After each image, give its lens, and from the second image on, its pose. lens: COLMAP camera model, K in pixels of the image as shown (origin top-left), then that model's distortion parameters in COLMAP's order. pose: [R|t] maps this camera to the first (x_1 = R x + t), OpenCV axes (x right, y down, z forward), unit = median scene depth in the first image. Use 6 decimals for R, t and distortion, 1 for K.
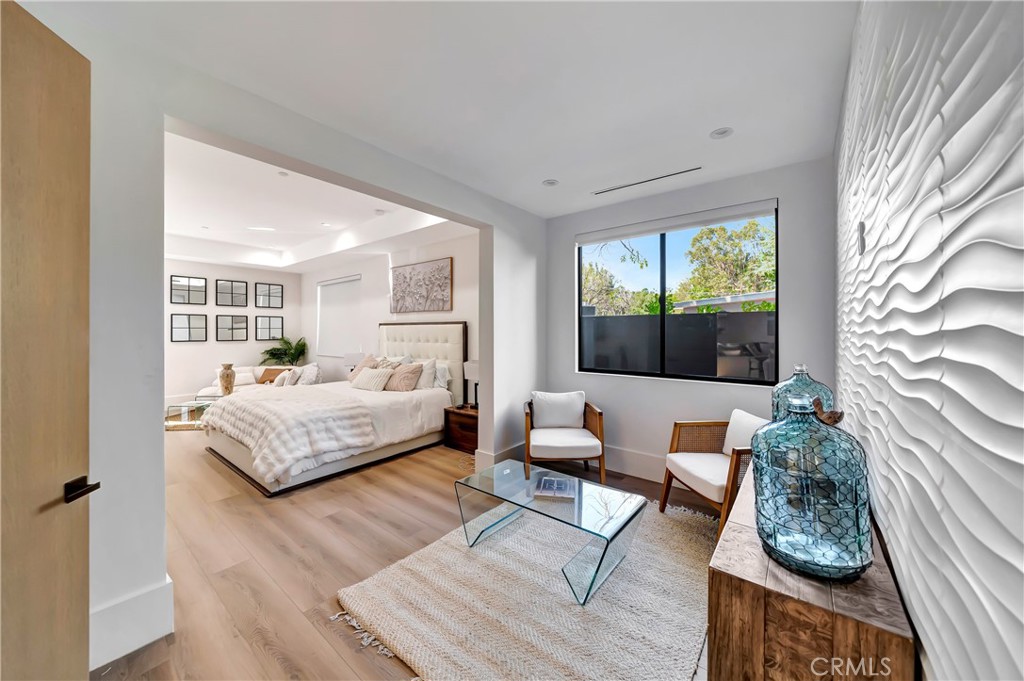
lens RADIAL K [[363.8, 0, 501.7], [0, 363.8, 341.2], [0, 0, 1]] dist [-0.008990, -0.000066]
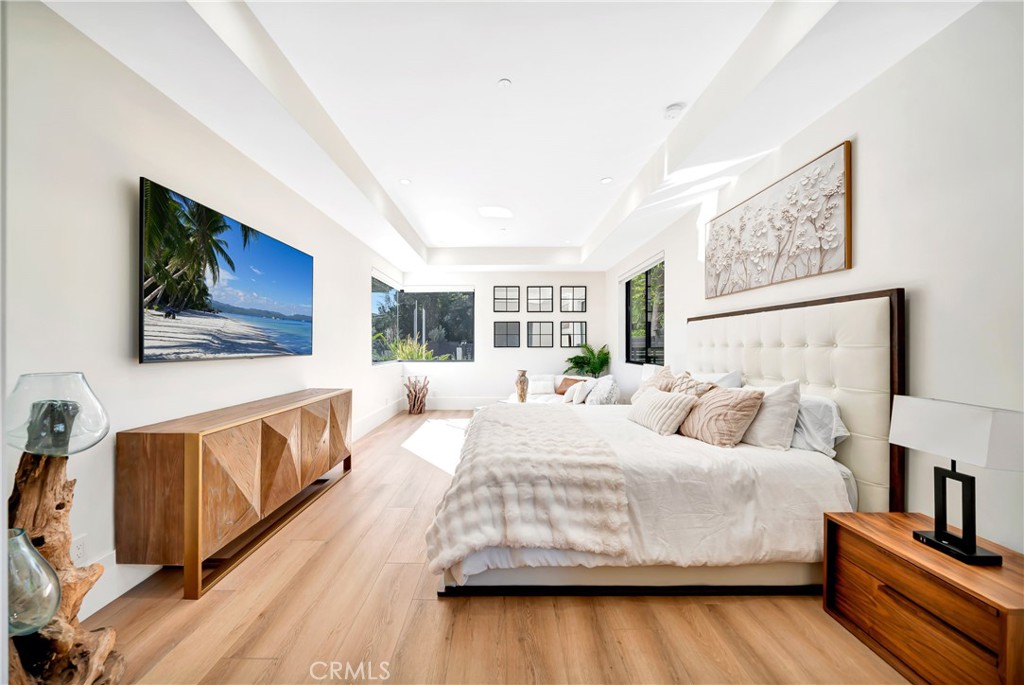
lens RADIAL K [[363.8, 0, 501.7], [0, 363.8, 343.2], [0, 0, 1]] dist [-0.008990, -0.000066]
pose [[0.636930, -0.003093, -0.770916, -0.074509], [-0.022455, 0.999493, -0.022562, 0.019064], [0.770595, 0.031682, 0.636538, 0.446011]]
